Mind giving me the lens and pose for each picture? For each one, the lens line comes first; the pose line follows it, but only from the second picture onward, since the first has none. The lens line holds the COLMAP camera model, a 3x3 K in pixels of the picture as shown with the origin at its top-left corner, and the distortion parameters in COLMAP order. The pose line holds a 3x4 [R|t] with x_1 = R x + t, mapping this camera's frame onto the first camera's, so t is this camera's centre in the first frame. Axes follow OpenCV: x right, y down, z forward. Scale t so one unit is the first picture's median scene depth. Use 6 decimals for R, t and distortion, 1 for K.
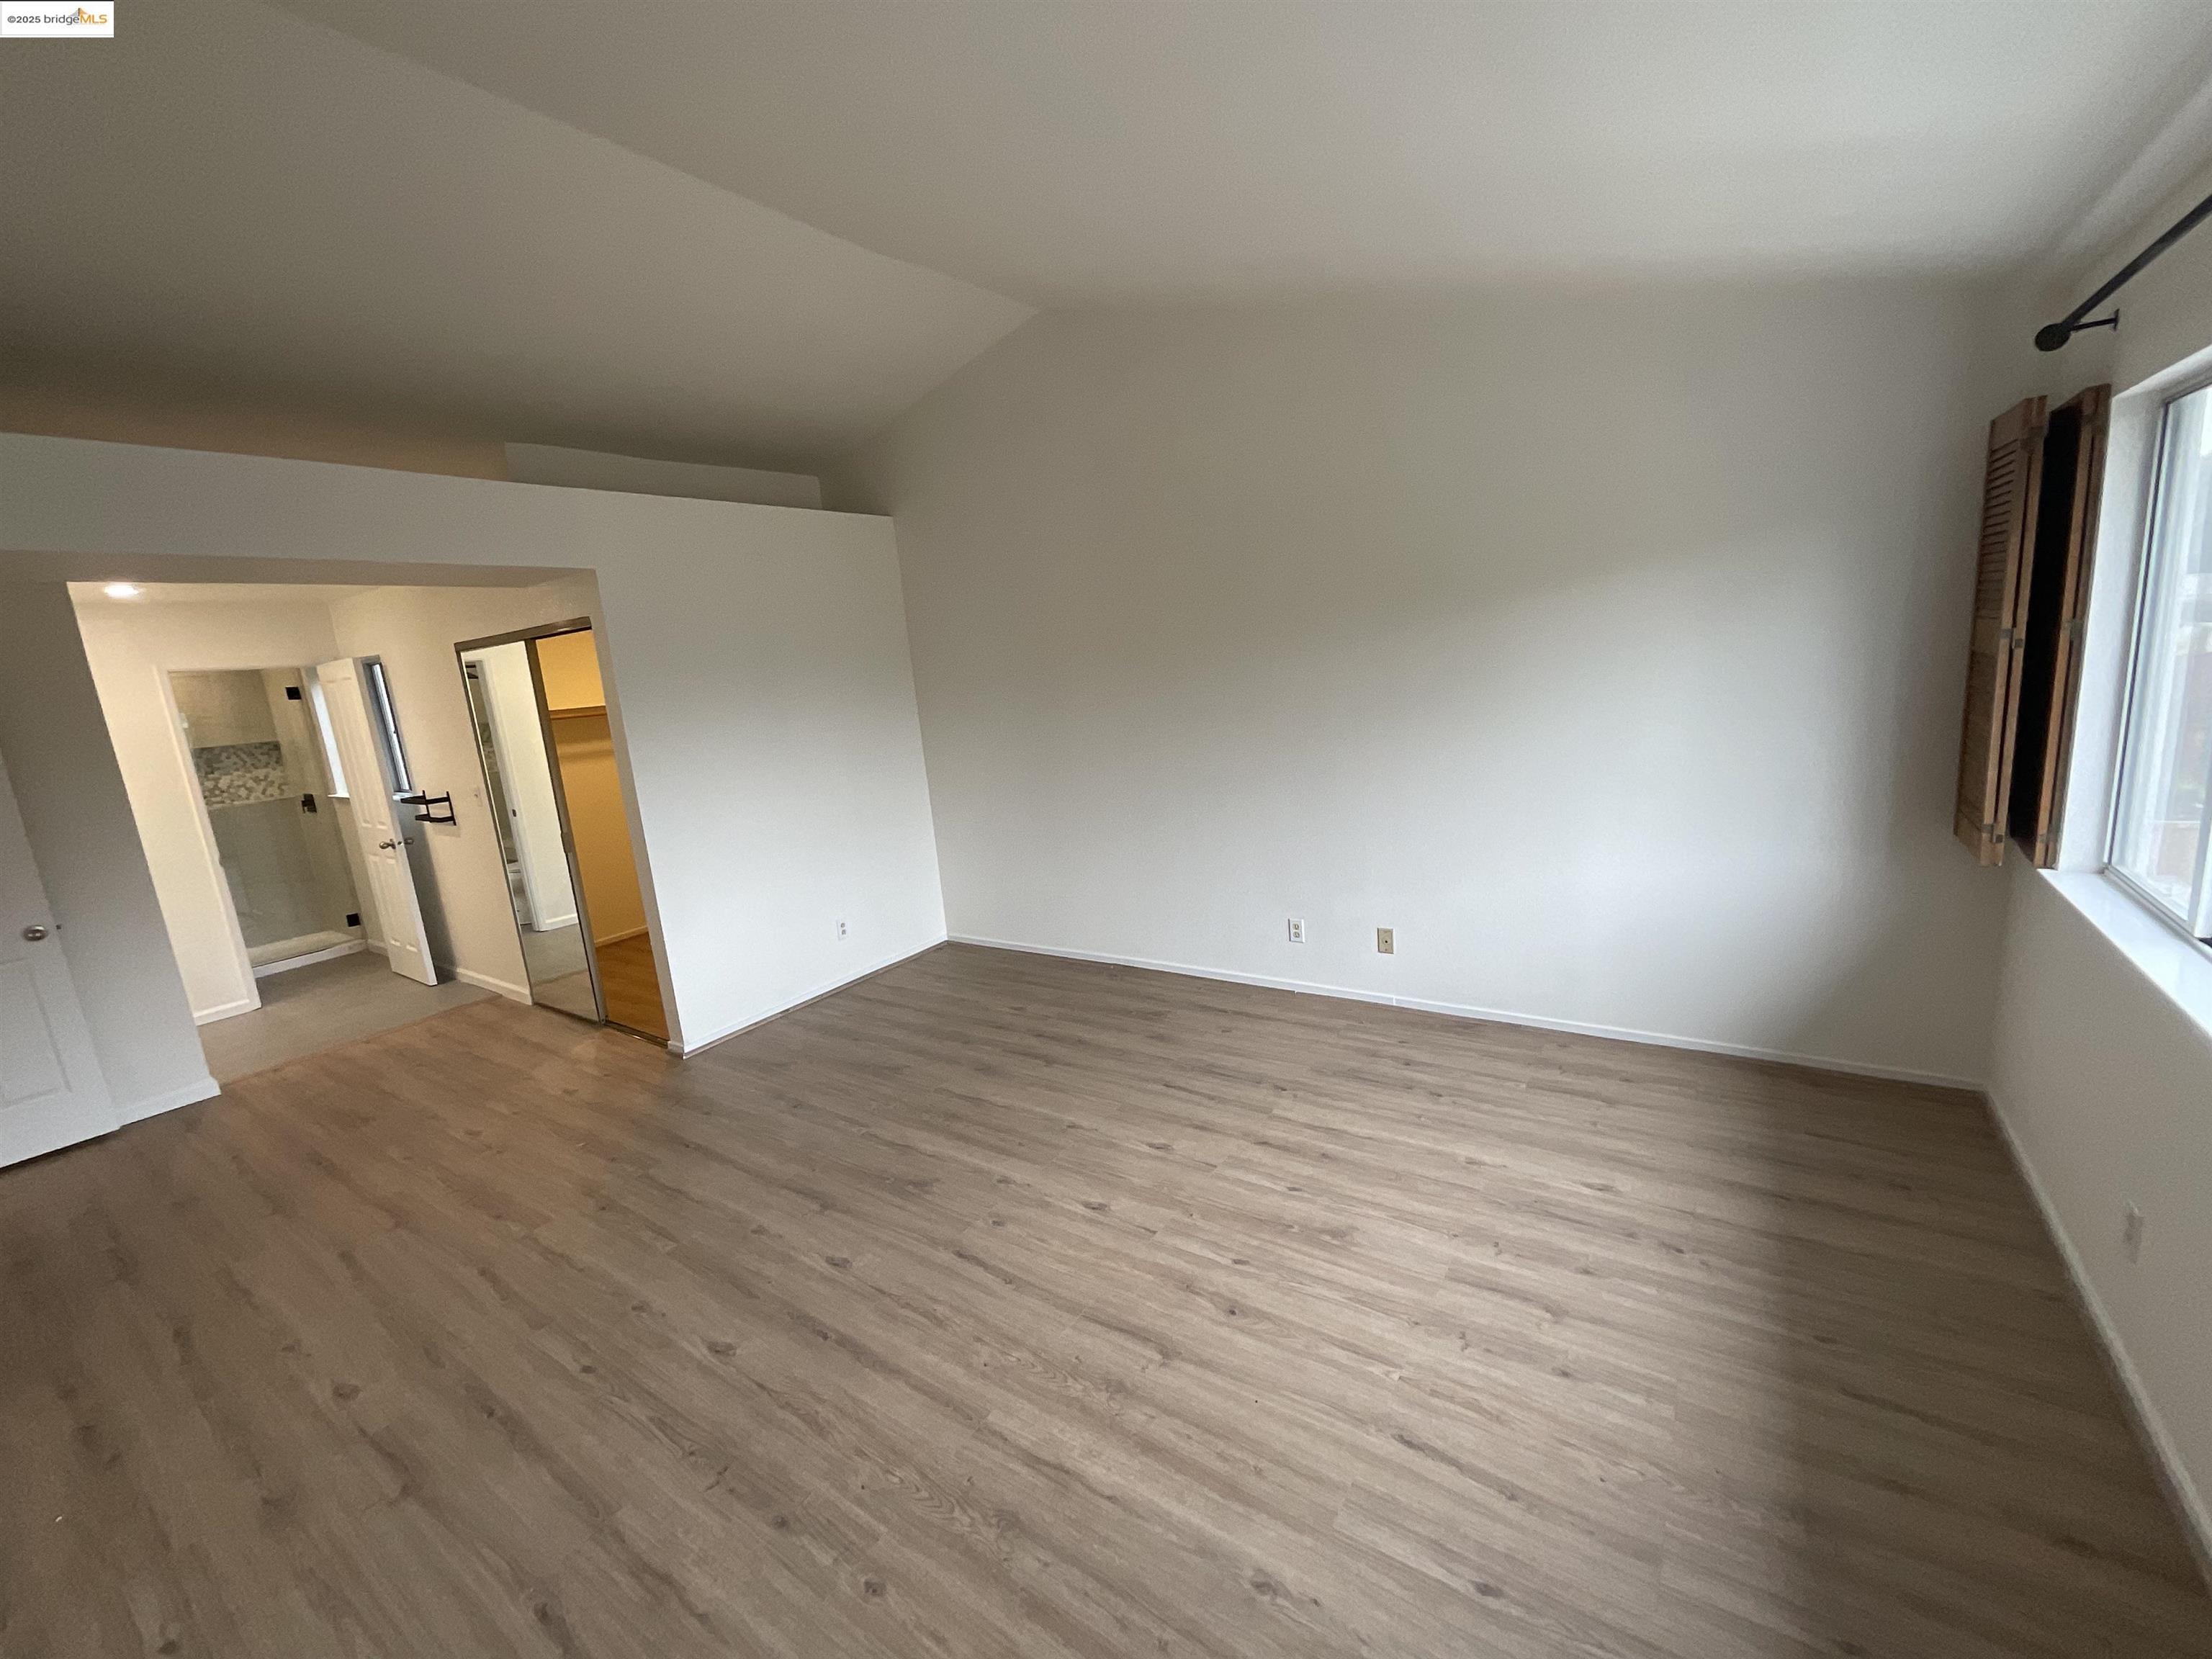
lens RADIAL K [[895.3, 0, 1103.6], [0, 895.3, 824.9], [0, 0, 1]] dist [-0.007409, 0.000436]
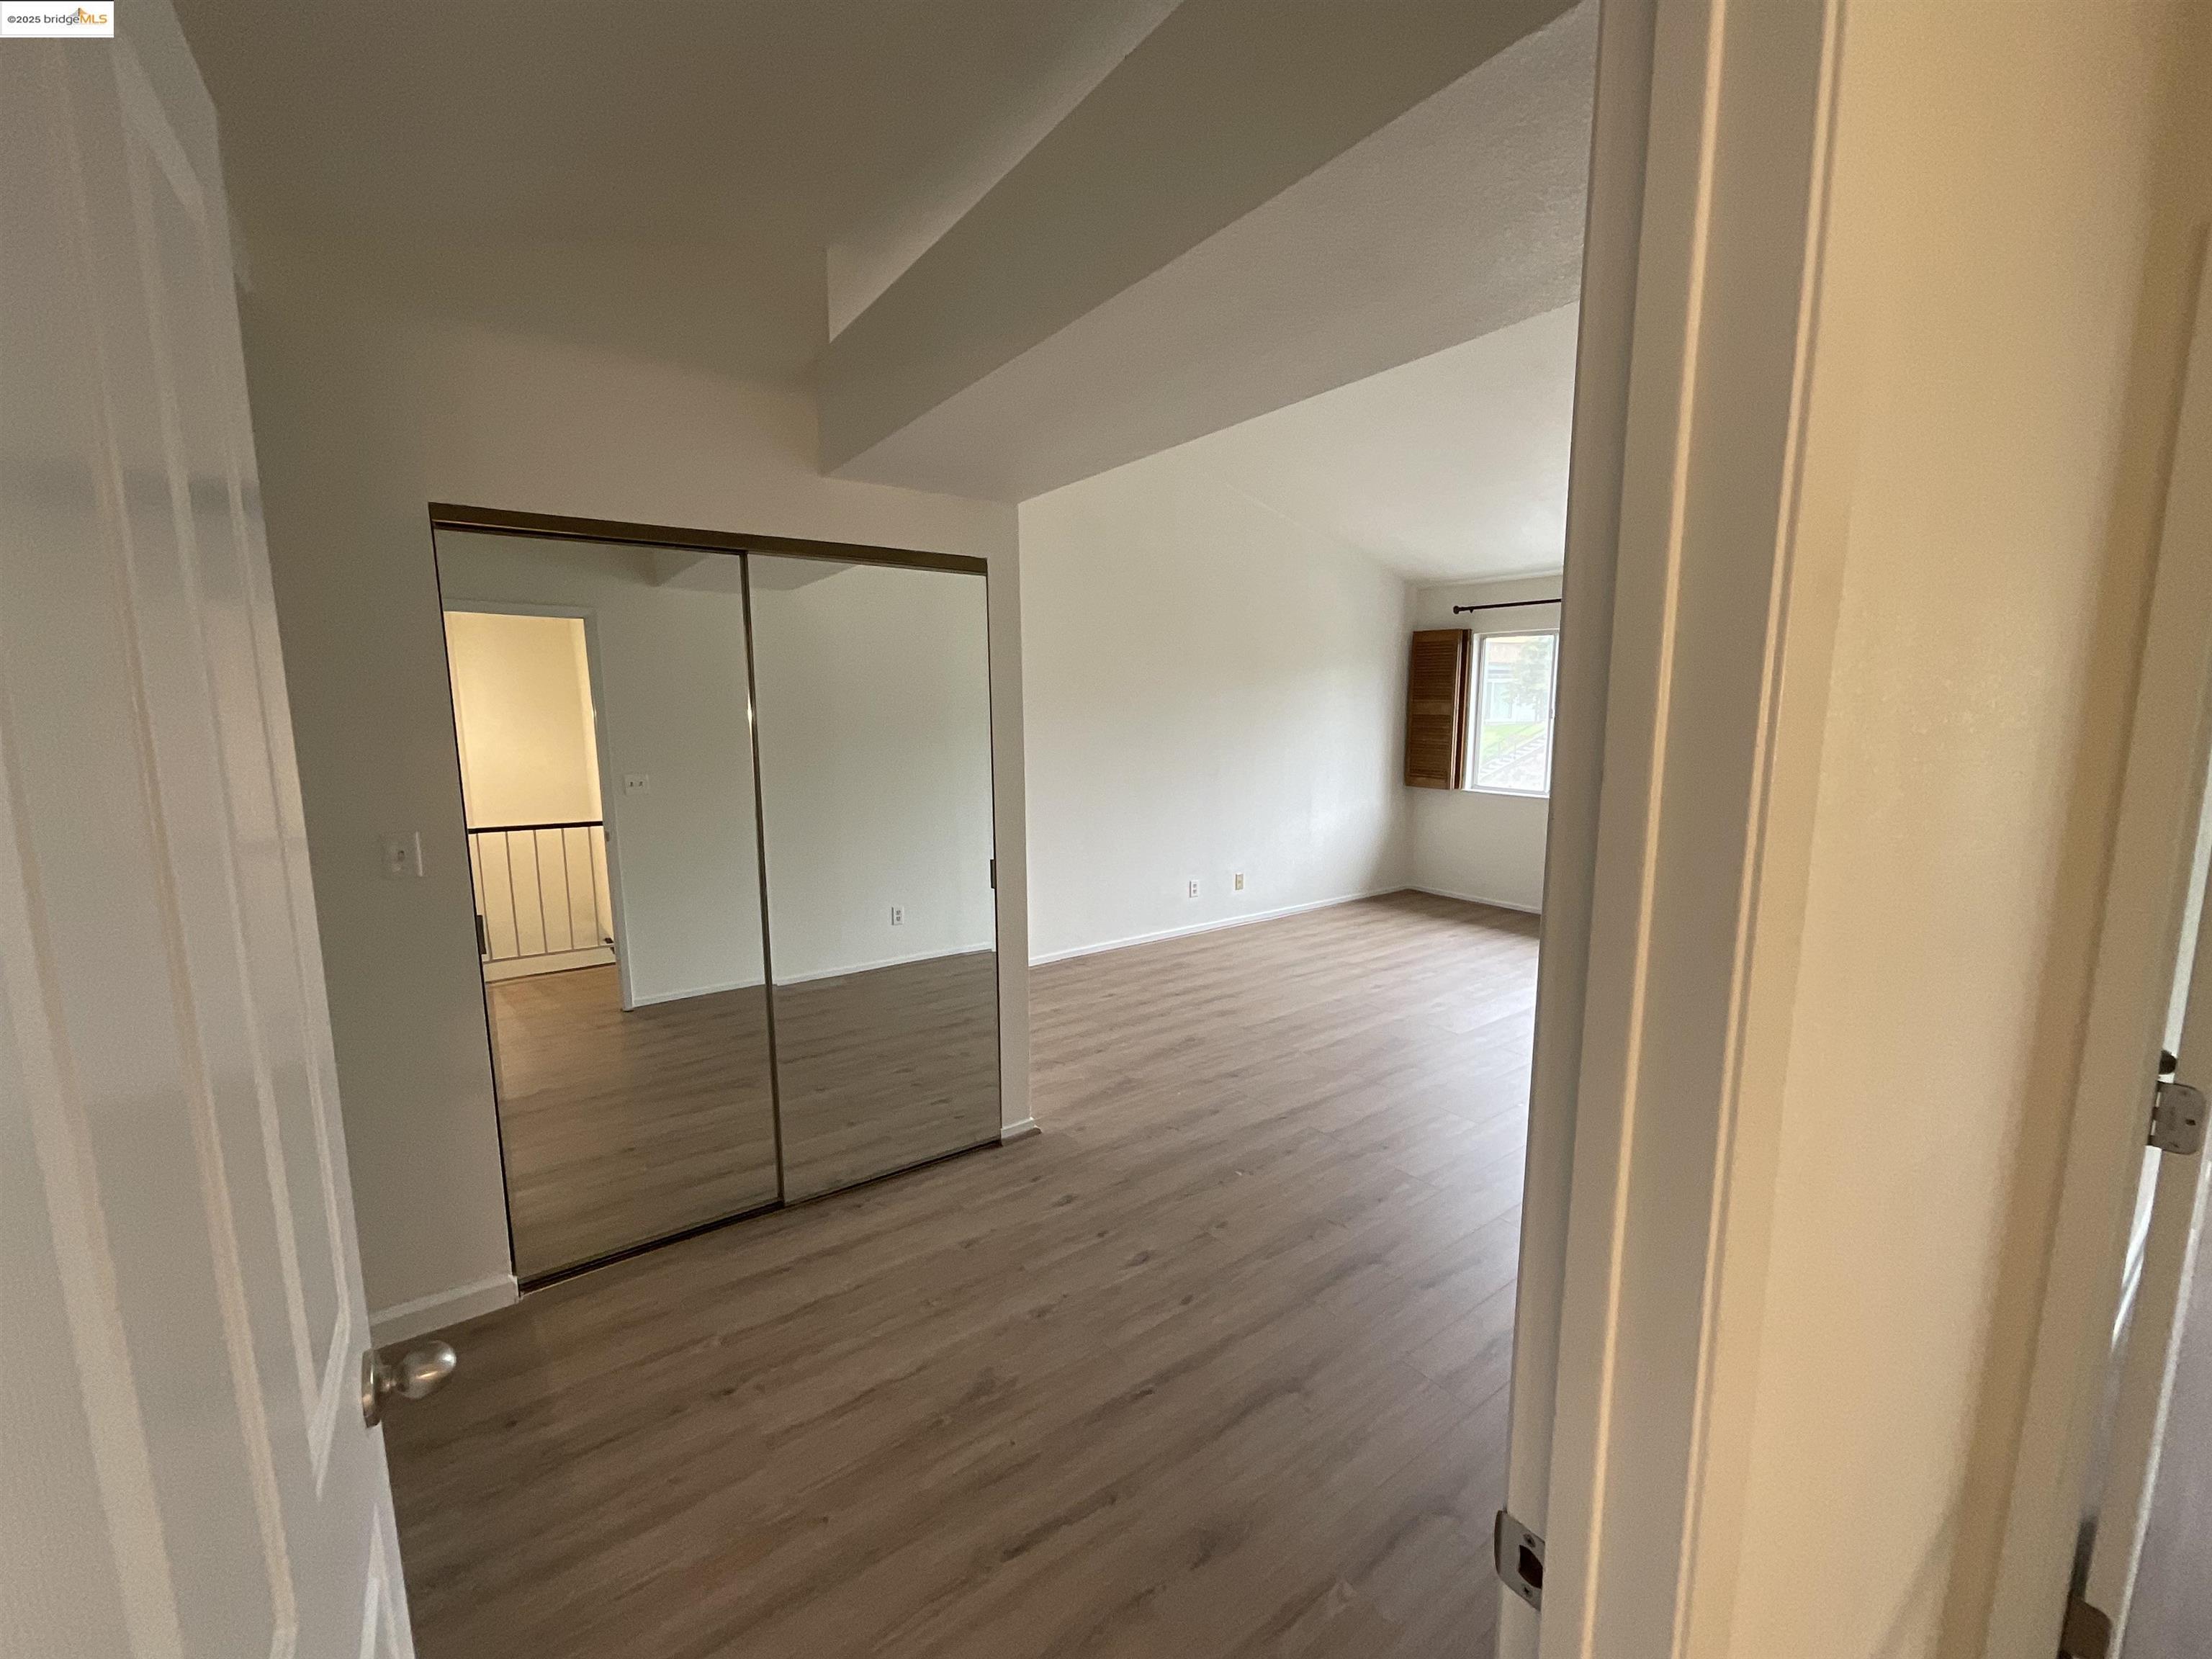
lens RADIAL K [[895.3, 0, 1116.2], [0, 895.3, 832.2], [0, 0, 1]] dist [-0.007409, 0.000436]
pose [[0.330427, -0.051794, 0.942409, -1.222625], [0.149379, 0.988778, 0.001967, 0.008872], [-0.931936, 0.140126, 0.334456, 0.659840]]
